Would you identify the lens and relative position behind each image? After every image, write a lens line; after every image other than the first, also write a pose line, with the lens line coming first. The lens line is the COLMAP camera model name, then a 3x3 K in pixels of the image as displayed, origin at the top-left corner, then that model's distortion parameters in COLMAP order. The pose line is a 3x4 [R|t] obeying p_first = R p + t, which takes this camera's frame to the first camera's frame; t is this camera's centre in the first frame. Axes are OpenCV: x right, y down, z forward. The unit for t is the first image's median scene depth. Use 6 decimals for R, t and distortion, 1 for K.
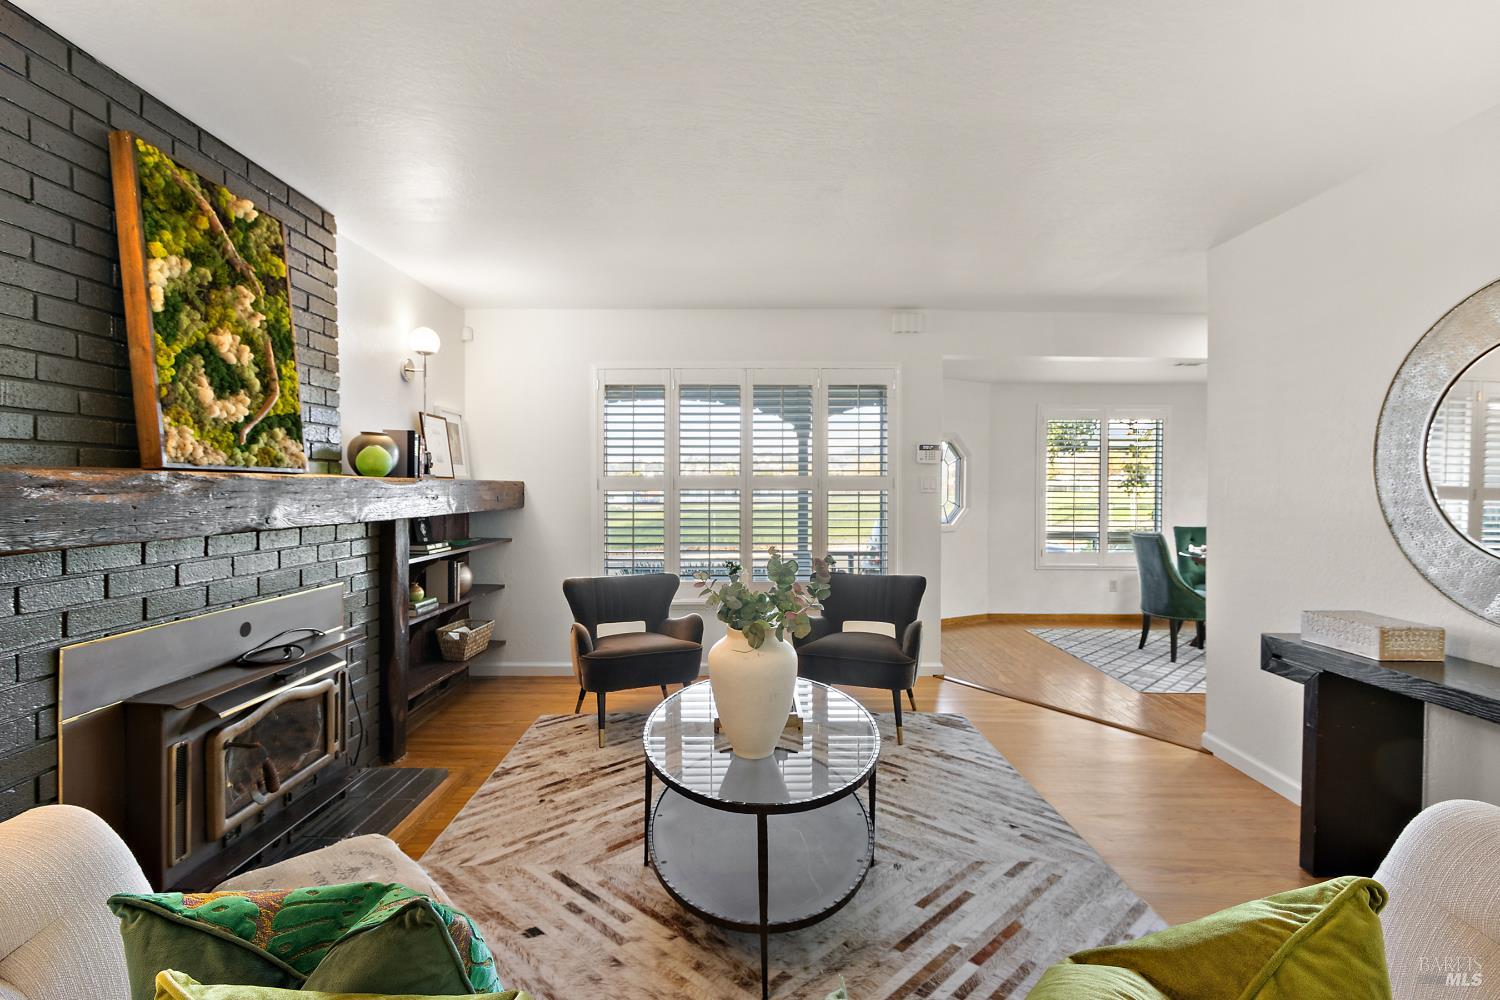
lens RADIAL K [[695.6, 0, 744.6], [0, 695.6, 495.3], [0, 0, 1]] dist [0.007285, -0.002273]
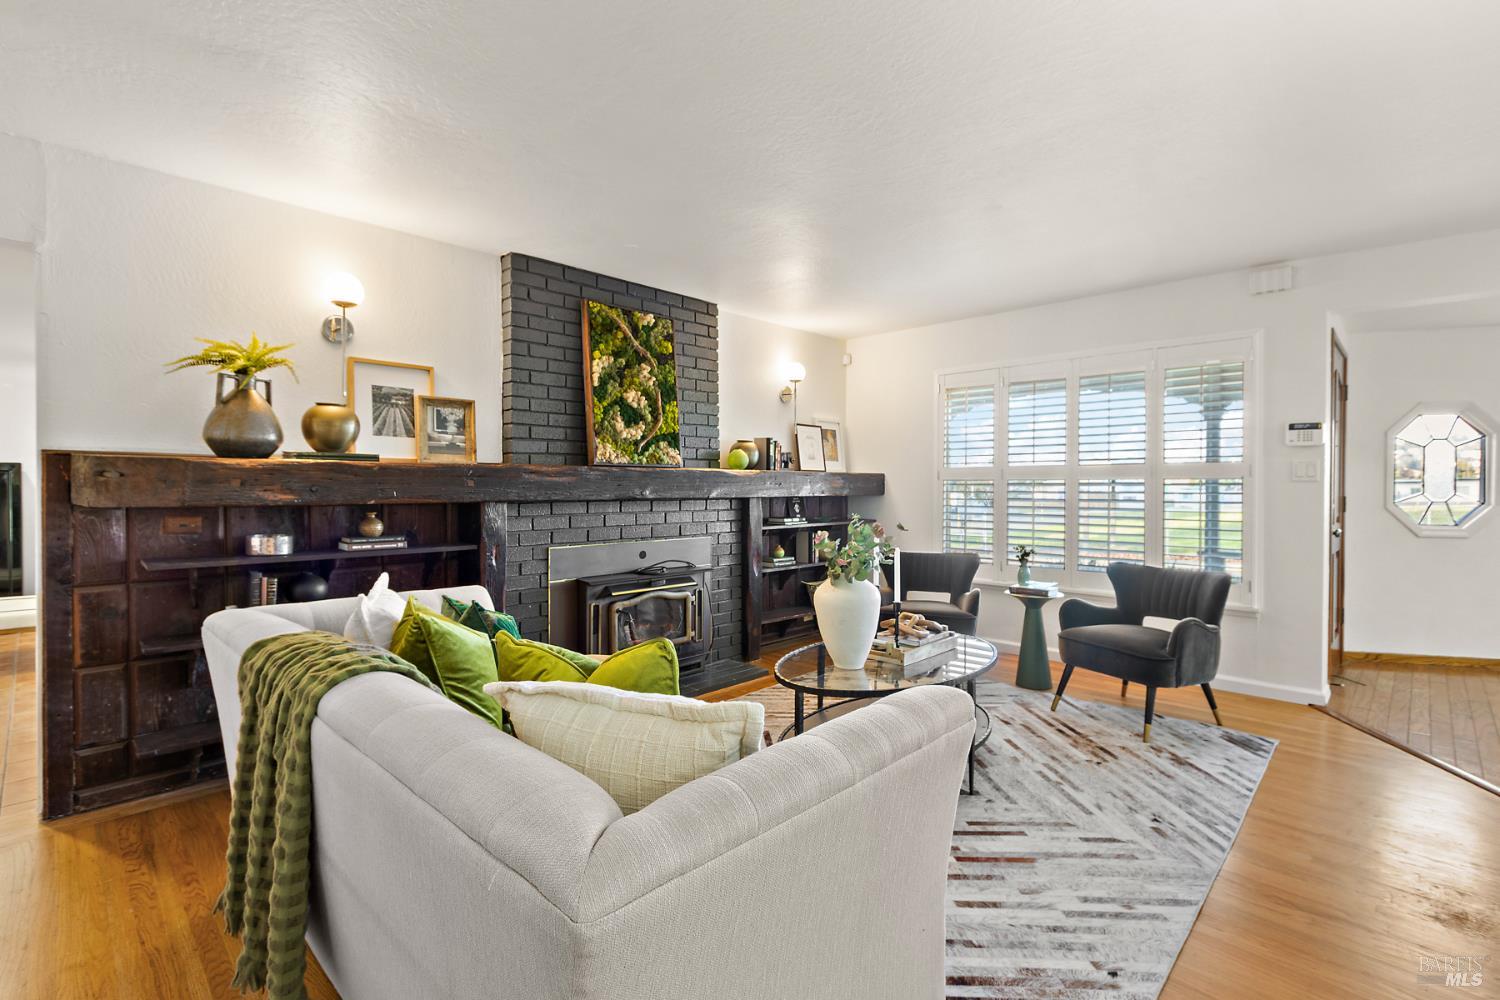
lens RADIAL K [[695.6, 0, 745.6], [0, 695.6, 491.1], [0, 0, 1]] dist [0.007285, -0.002273]
pose [[0.718566, 0.005750, -0.695435, 0.733778], [-0.008012, 0.999968, -0.000011, 0.027092], [0.695413, 0.005580, 0.718589, -0.104865]]
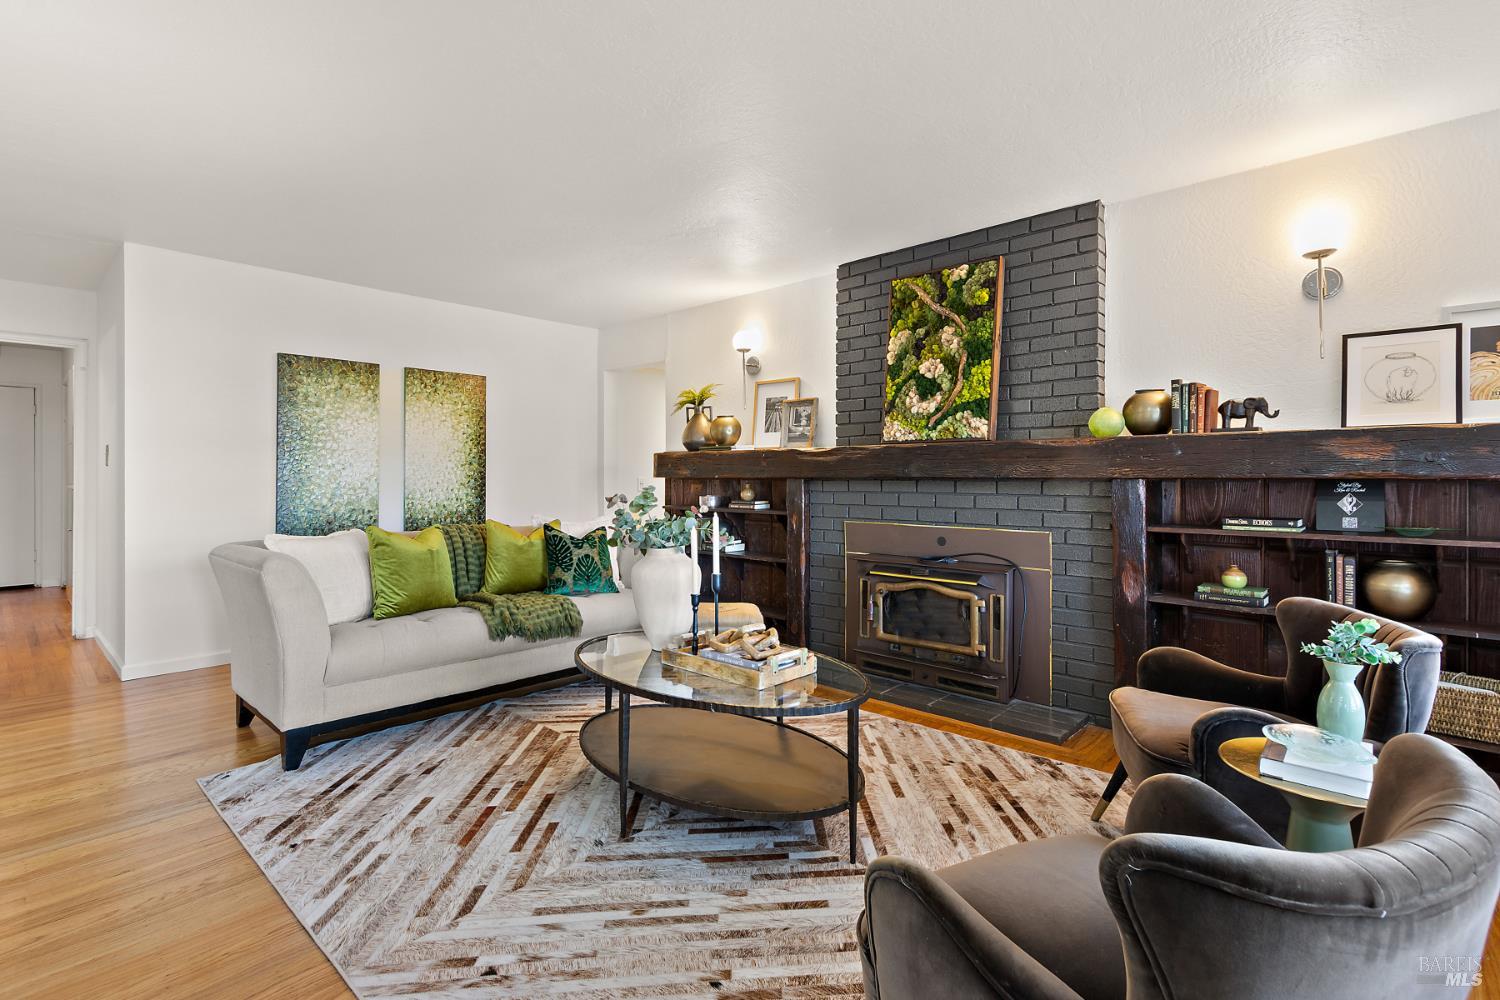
lens RADIAL K [[695.6, 0, 745.9], [0, 695.6, 474.8], [0, 0, 1]] dist [0.007285, -0.002273]
pose [[-0.675768, -0.007056, -0.737081, 0.778446], [-0.012075, 0.999926, 0.001499, 0.044290], [0.737016, 0.009913, -0.675803, 1.782729]]
